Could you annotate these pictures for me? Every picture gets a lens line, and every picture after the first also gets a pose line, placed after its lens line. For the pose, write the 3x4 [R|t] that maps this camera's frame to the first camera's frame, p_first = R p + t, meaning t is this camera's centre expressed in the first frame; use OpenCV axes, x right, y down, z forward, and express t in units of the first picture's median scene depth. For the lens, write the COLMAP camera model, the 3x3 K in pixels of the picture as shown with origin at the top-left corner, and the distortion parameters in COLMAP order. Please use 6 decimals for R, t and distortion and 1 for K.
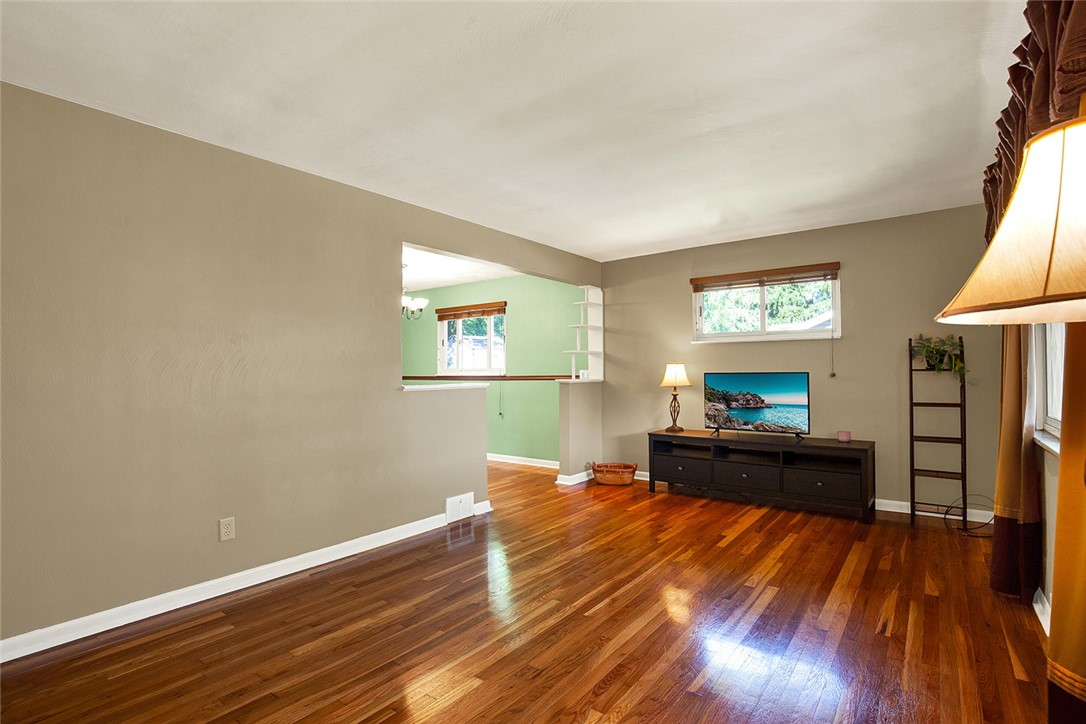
lens RADIAL K [[512.2, 0, 547.6], [0, 512.2, 372.7], [0, 0, 1]] dist [-0.021937, -0.000041]
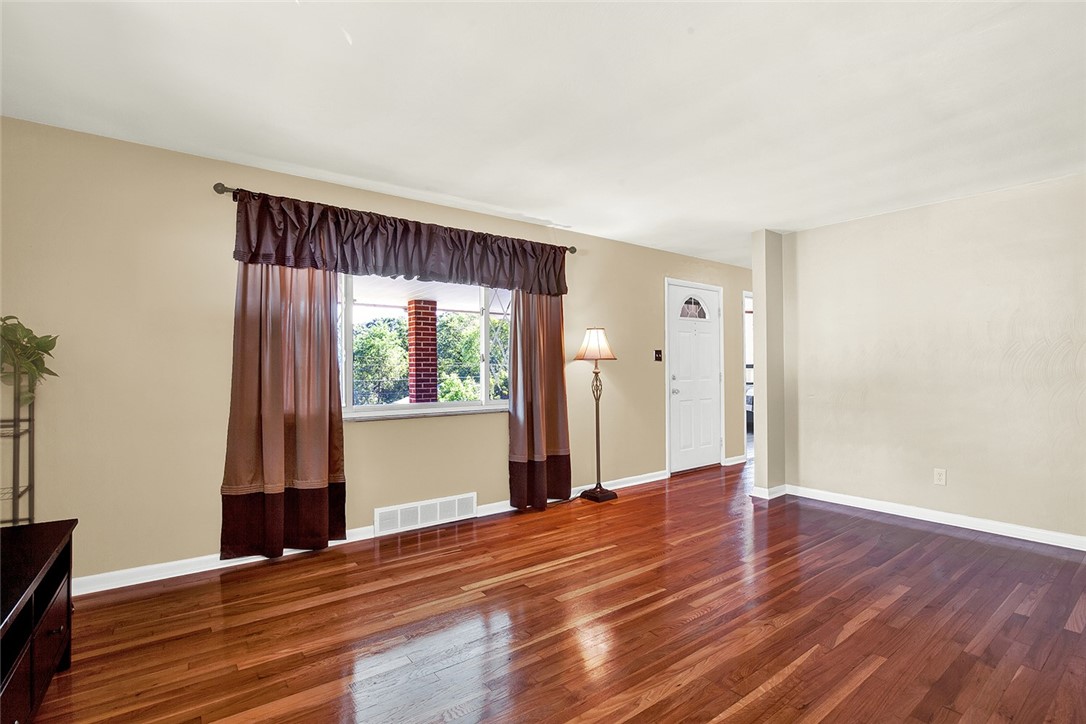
lens RADIAL K [[512.2, 0, 547.6], [0, 512.2, 372.7], [0, 0, 1]] dist [-0.021937, -0.000041]
pose [[-0.964109, 0.011535, 0.265256, 0.019916], [0.011053, 0.999933, -0.003309, 0.007647], [-0.265276, -0.000258, -0.964172, 2.009290]]
